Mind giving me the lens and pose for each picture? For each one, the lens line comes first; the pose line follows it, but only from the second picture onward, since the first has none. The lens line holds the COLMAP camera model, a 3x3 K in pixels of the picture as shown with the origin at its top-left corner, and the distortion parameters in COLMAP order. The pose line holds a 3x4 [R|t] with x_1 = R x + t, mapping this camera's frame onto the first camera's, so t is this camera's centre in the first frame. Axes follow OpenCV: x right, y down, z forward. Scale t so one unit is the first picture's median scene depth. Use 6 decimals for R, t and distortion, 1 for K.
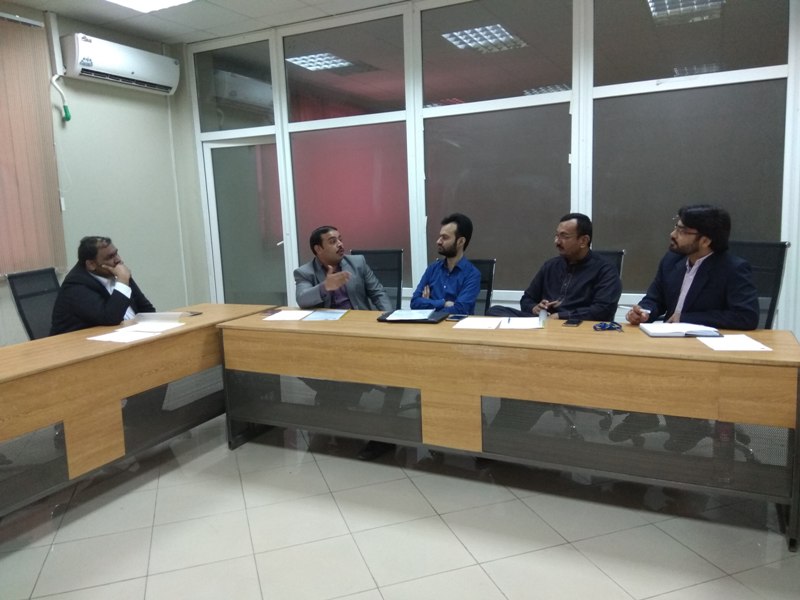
lens RADIAL K [[600.9, 0, 400.0], [0, 600.9, 300.0], [0, 0, 1]] dist [0.113402, -0.173346]
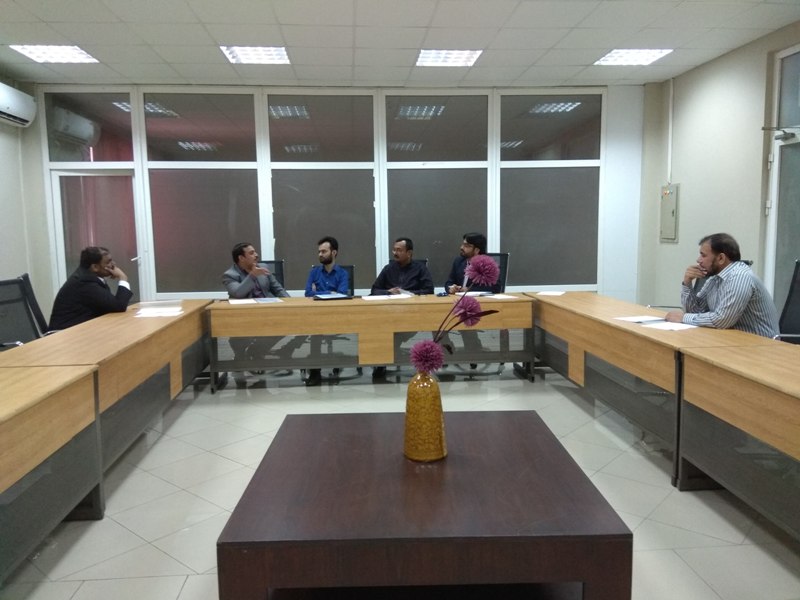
lens RADIAL K [[600.9, 0, 400.0], [0, 600.9, 300.0], [0, 0, 1]] dist [0.113402, -0.173346]
pose [[0.855286, -0.032128, 0.517158, -0.559753], [0.060538, 0.997436, -0.038154, 0.091560], [-0.514607, 0.063940, 0.855039, -0.414863]]
